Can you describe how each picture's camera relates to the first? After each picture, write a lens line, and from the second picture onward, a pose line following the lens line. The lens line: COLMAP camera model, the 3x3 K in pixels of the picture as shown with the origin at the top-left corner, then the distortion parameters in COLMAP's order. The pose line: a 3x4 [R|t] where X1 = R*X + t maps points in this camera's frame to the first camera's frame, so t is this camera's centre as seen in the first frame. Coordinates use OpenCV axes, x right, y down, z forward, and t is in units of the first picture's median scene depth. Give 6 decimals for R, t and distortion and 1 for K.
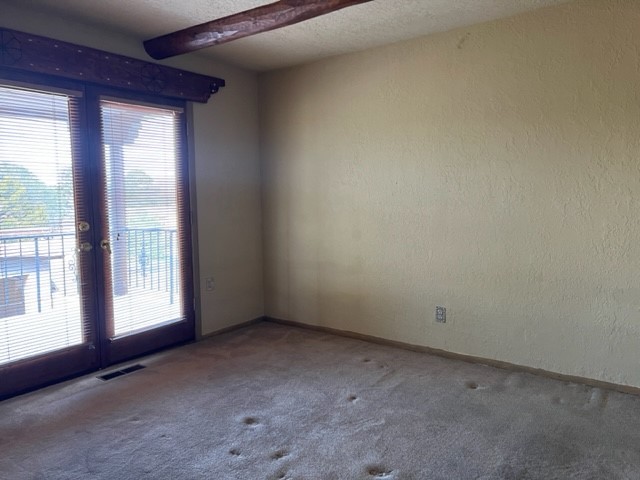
lens RADIAL K [[485.6, 0, 320.3], [0, 485.6, 239.2], [0, 0, 1]] dist [0.025308, -0.019983]
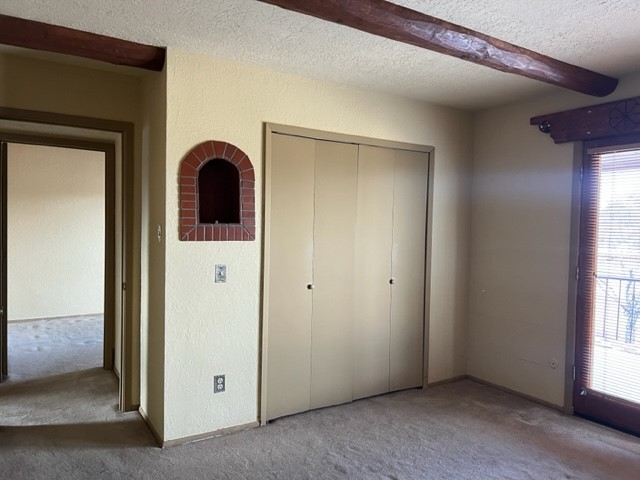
lens RADIAL K [[485.6, 0, 320.3], [0, 485.6, 240.5], [0, 0, 1]] dist [0.025308, -0.019983]
pose [[-0.380402, 0.016068, -0.924682, 0.643191], [-0.100006, 0.993271, 0.058401, -0.094448], [0.919398, 0.114690, -0.376236, 0.798600]]
